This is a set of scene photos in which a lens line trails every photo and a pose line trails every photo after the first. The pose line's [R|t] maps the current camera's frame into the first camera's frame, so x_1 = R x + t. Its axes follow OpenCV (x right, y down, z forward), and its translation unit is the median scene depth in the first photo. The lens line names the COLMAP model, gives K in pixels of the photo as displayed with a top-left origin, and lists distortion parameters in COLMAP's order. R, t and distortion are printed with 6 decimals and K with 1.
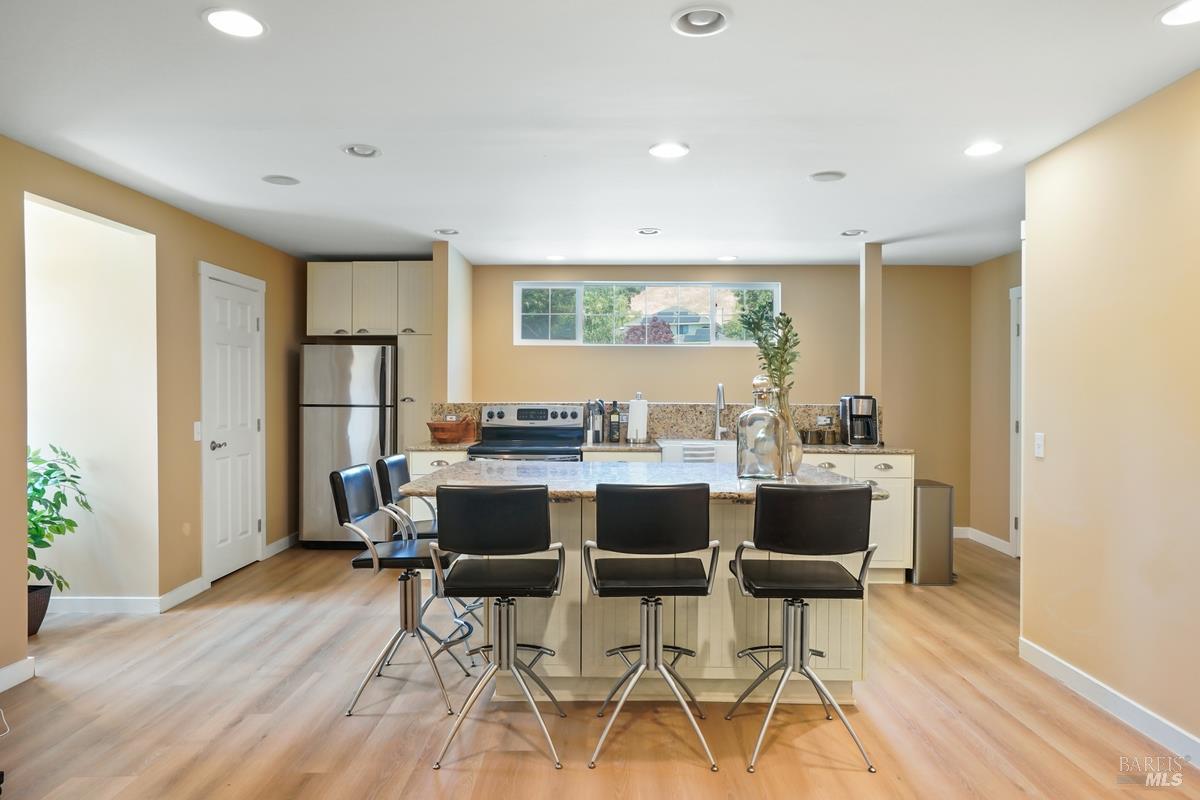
lens RADIAL K [[755.4, 0, 600.0], [0, 755.4, 400.0], [0, 0, 1]] dist [0.000236, 0.001773]
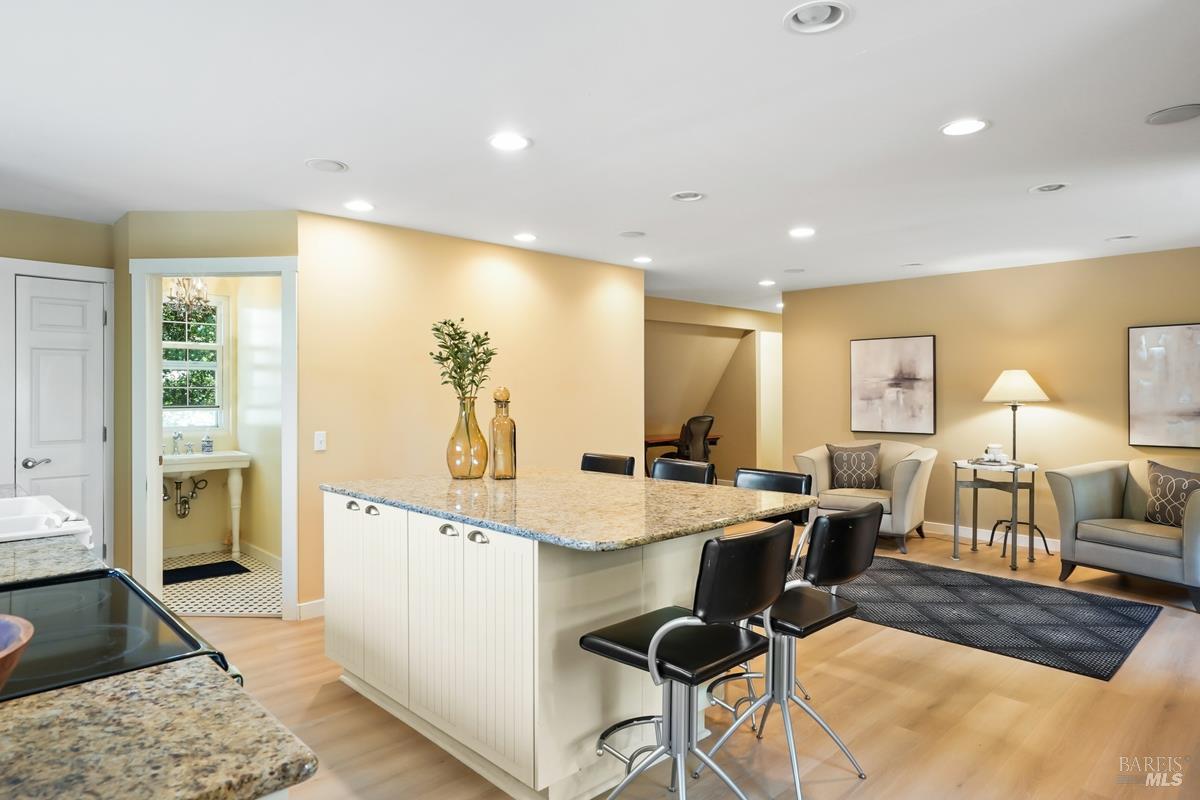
lens RADIAL K [[704.4, 0, 598.9], [0, 704.4, 386.7], [0, 0, 1]] dist [-0.004896, 0.002362]
pose [[-0.701758, 0.004993, 0.712398, -0.379033], [0.006097, 0.999981, -0.001002, -0.017467], [-0.712389, 0.003640, -0.701775, 0.964769]]
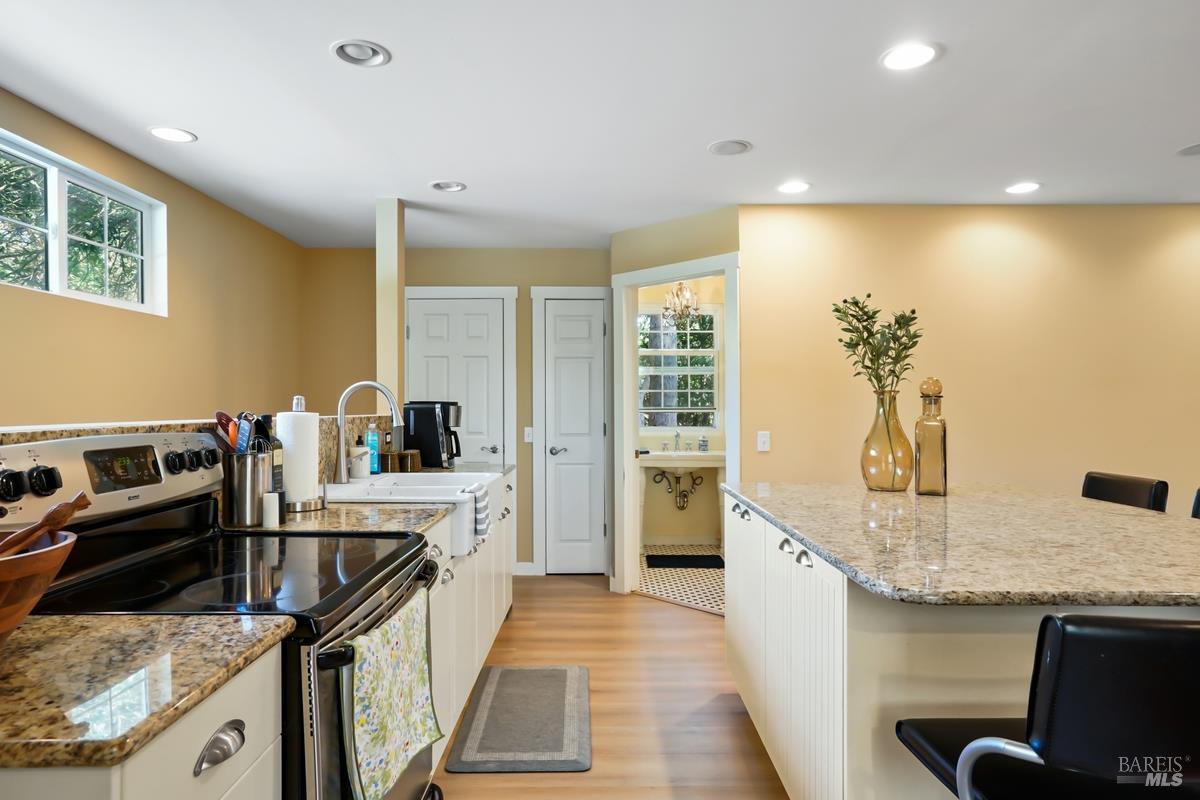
lens RADIAL K [[720.7, 0, 600.0], [0, 720.7, 400.0], [0, 0, 1]] dist [-0.055841, 0.047176]
pose [[-0.013083, 0.003140, 0.999909, -0.365900], [0.010109, 0.999944, -0.003008, -0.003810], [-0.999863, 0.010069, -0.013114, 0.823863]]
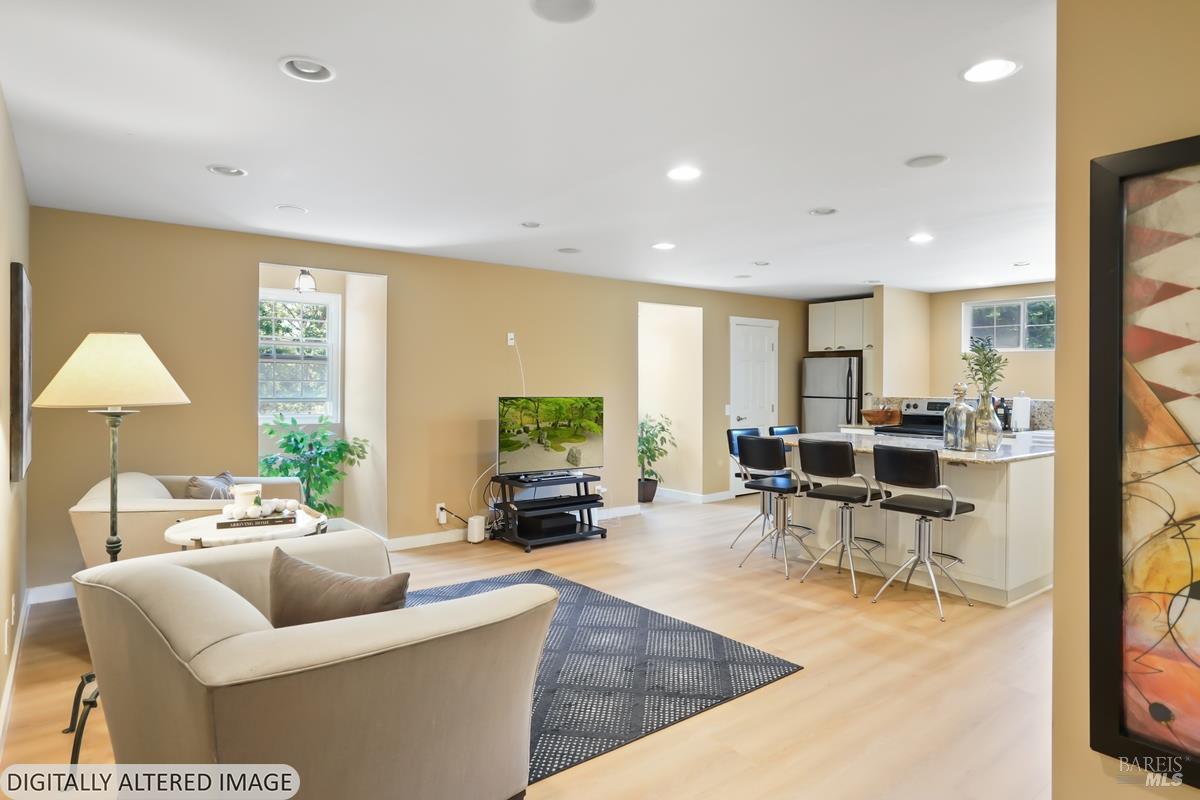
lens RADIAL K [[704.4, 0, 598.9], [0, 704.4, 386.7], [0, 0, 1]] dist [-0.004896, 0.002362]
pose [[0.634617, 0.006306, -0.772801, 0.499954], [-0.010585, 0.999944, -0.000532, -0.009214], [0.772754, 0.008518, 0.634648, -0.272105]]
